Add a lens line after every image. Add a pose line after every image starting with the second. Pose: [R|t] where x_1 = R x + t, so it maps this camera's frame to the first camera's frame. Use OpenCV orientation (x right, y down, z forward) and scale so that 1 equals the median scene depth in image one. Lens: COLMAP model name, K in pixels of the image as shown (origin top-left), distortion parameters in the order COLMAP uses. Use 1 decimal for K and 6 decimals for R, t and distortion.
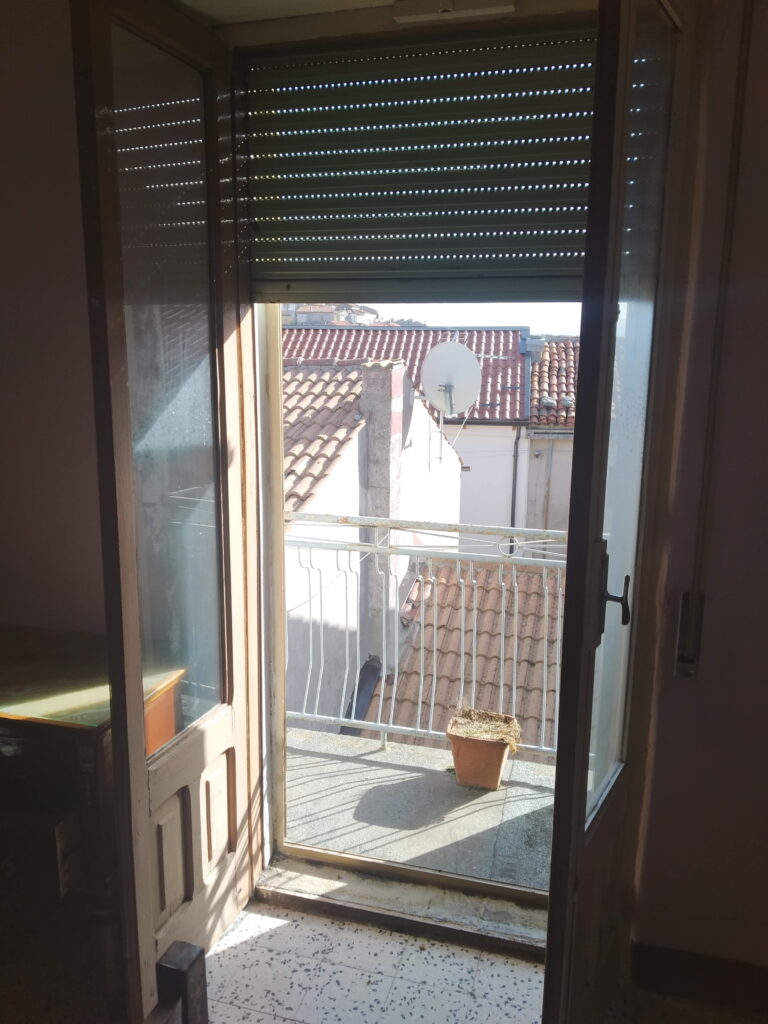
lens RADIAL K [[800.5, 0, 384.0], [0, 800.5, 512.0], [0, 0, 1]] dist [0.129992, -0.258451]
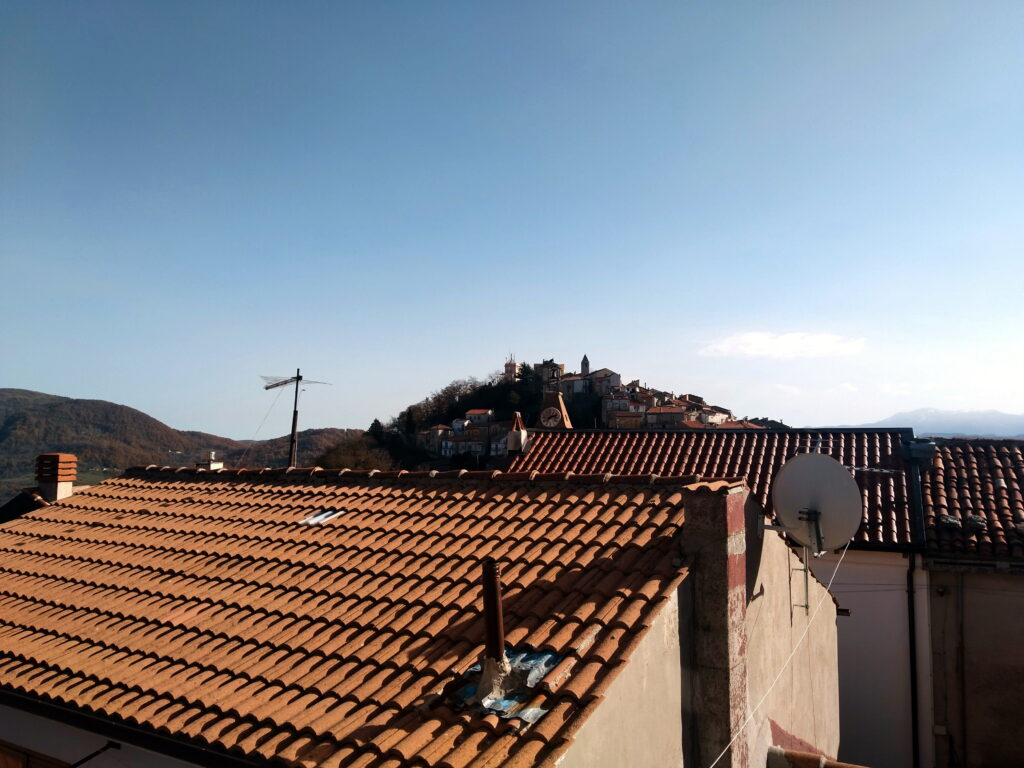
lens RADIAL K [[811.8, 0, 512.0], [0, 811.8, 384.0], [0, 0, 1]] dist [0.031004, -0.032951]
pose [[0.963886, -0.026232, -0.265019, 0.018216], [-0.047814, 0.961920, -0.269115, -0.064220], [0.261986, 0.272068, 0.925928, 0.244830]]
